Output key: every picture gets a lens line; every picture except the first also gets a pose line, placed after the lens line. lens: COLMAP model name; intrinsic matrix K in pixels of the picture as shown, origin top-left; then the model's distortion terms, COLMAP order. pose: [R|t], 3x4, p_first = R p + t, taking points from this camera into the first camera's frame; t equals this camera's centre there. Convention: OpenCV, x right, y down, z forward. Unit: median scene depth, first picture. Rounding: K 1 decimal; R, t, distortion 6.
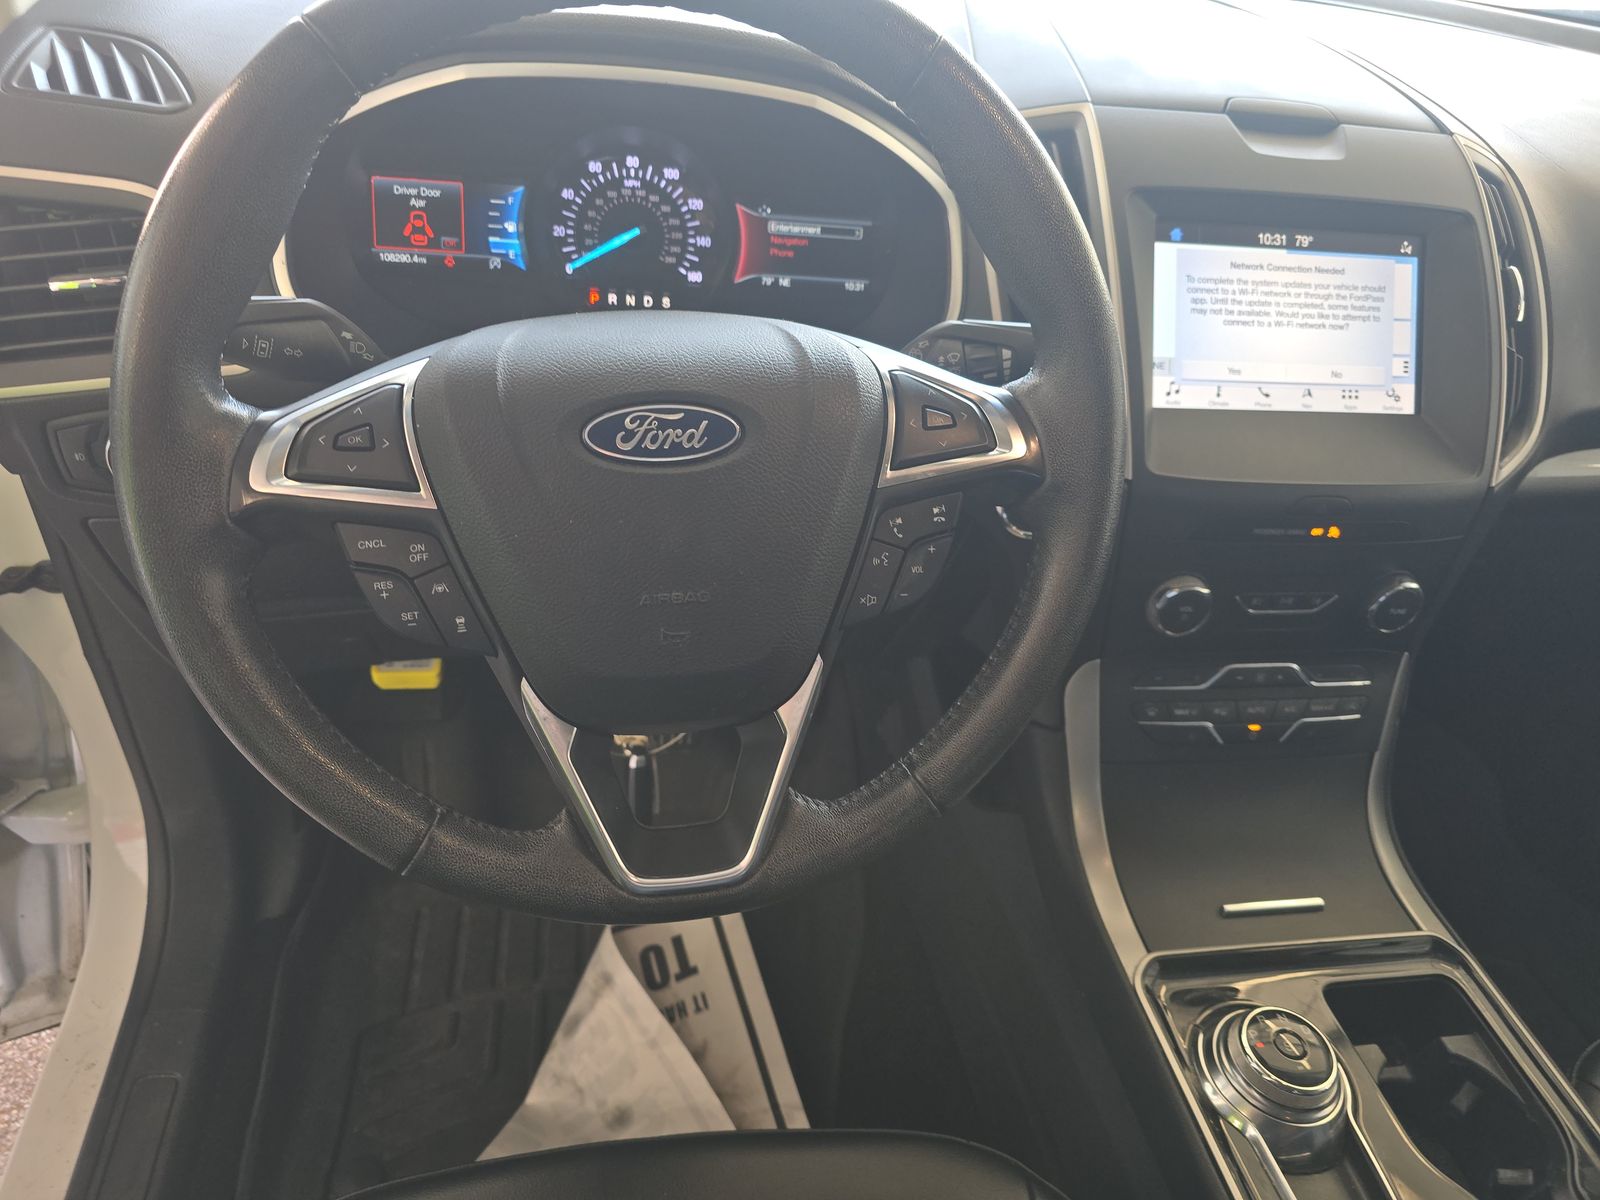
lens RADIAL K [[1038.4, 0, 810.8], [0, 1038.4, 614.7], [0, 0, 1]] dist [0.004172, -0.045756]
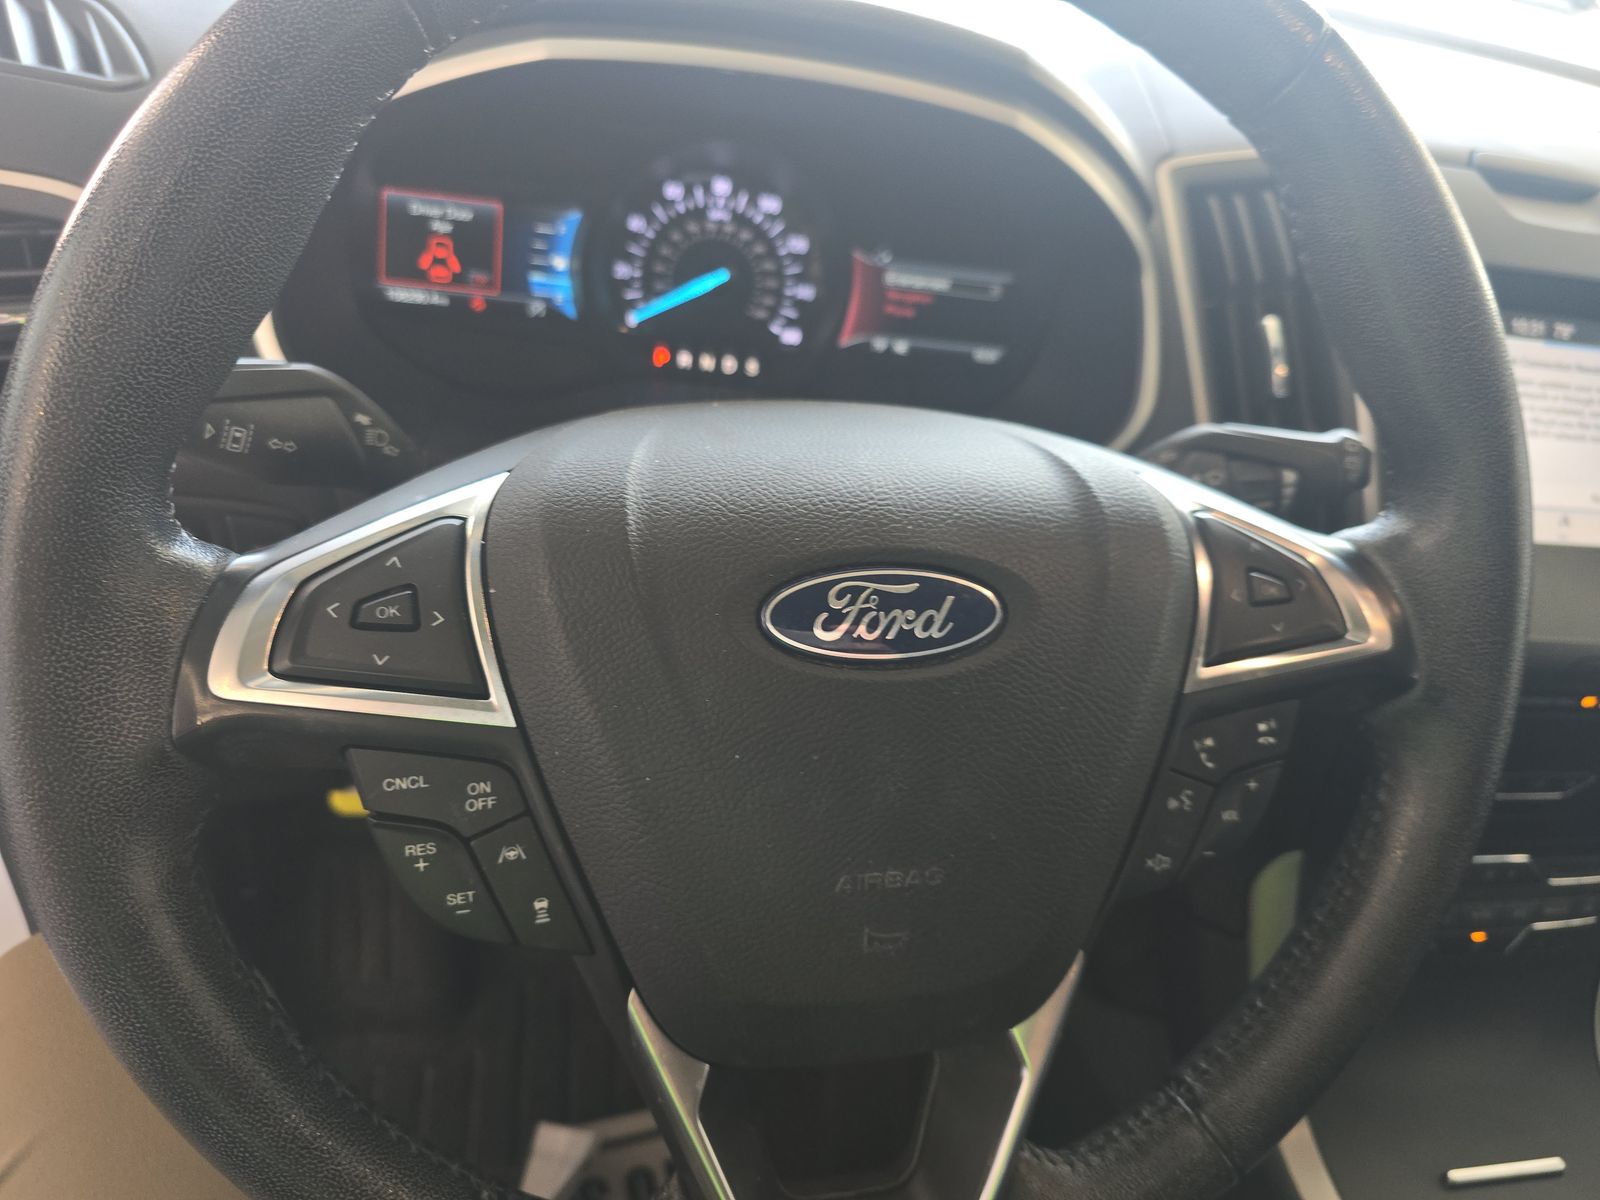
lens RADIAL K [[1038.4, 0, 774.3], [0, 1038.4, 592.7], [0, 0, 1]] dist [0.004172, -0.045756]
pose [[0.998914, 0.037532, 0.027603, -0.200666], [-0.036123, 0.998101, -0.049899, -0.136761], [-0.029423, 0.048847, 0.998373, 0.336404]]
